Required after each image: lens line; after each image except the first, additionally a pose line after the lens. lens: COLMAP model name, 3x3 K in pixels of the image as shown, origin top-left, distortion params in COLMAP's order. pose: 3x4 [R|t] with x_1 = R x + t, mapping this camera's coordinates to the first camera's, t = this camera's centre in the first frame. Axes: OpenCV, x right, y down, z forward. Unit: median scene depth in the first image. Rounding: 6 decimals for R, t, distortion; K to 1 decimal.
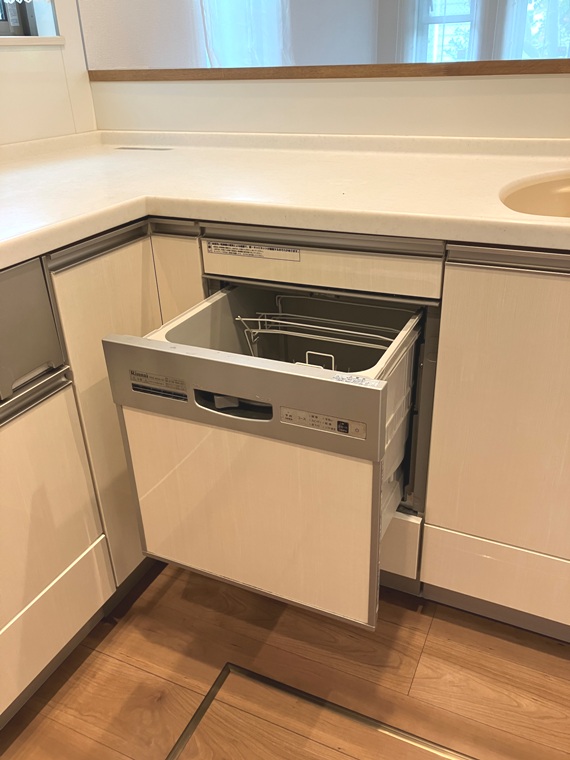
lens RADIAL K [[650.2, 0, 285.0], [0, 650.2, 380.0], [0, 0, 1]] dist [0.023881, -0.009914]
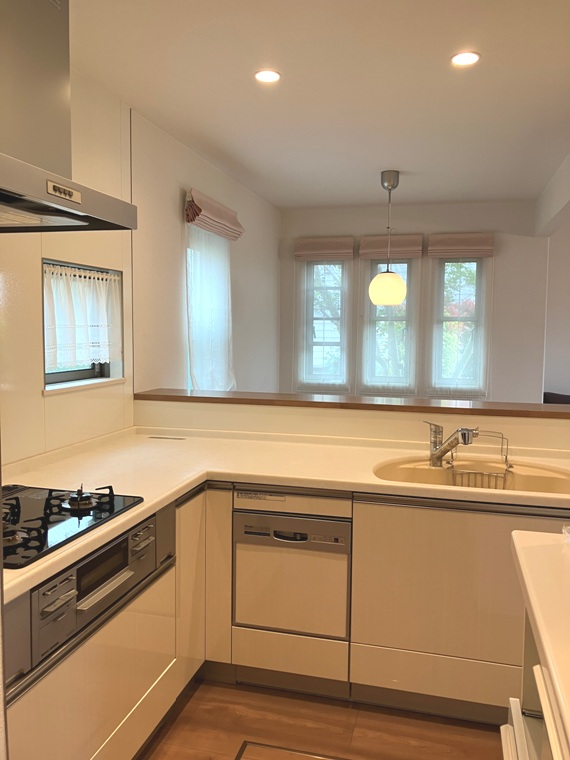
lens RADIAL K [[650.2, 0, 285.0], [0, 650.2, 380.0], [0, 0, 1]] dist [0.023881, -0.009914]
pose [[0.983631, 0.022634, 0.178766, -0.329868], [0.044735, 0.930346, -0.363943, 0.198425], [-0.174552, 0.365983, 0.914105, -0.971324]]
